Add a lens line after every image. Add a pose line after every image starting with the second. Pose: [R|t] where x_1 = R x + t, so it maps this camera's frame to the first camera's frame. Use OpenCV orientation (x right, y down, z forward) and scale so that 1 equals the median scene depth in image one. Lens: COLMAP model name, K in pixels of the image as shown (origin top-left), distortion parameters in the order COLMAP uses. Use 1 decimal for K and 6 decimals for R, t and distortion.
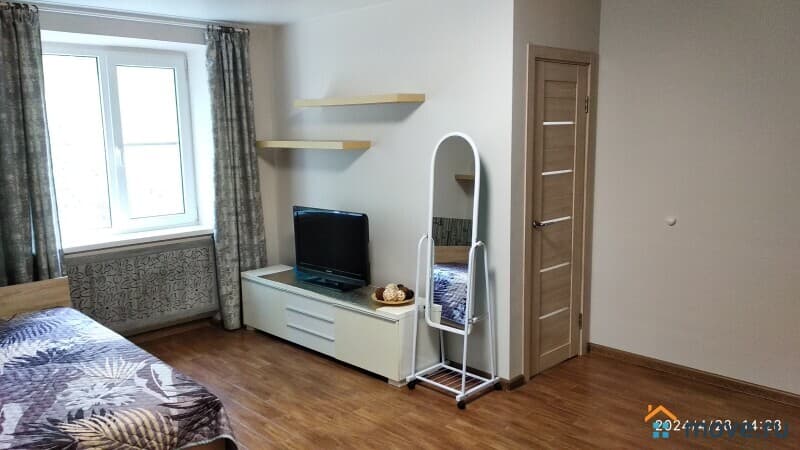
lens RADIAL K [[611.0, 0, 400.0], [0, 611.0, 225.0], [0, 0, 1]] dist [0.056584, -0.125930]
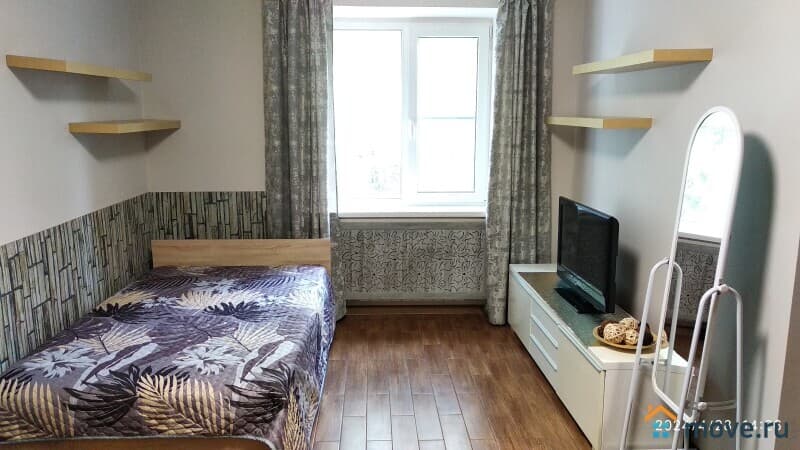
lens RADIAL K [[611.0, 0, 400.0], [0, 611.0, 225.0], [0, 0, 1]] dist [0.056584, -0.125930]
pose [[0.738834, 0.137933, -0.659621, 0.252551], [-0.114712, 0.990285, 0.078591, -0.038585], [0.664053, 0.017600, 0.747479, 0.282485]]
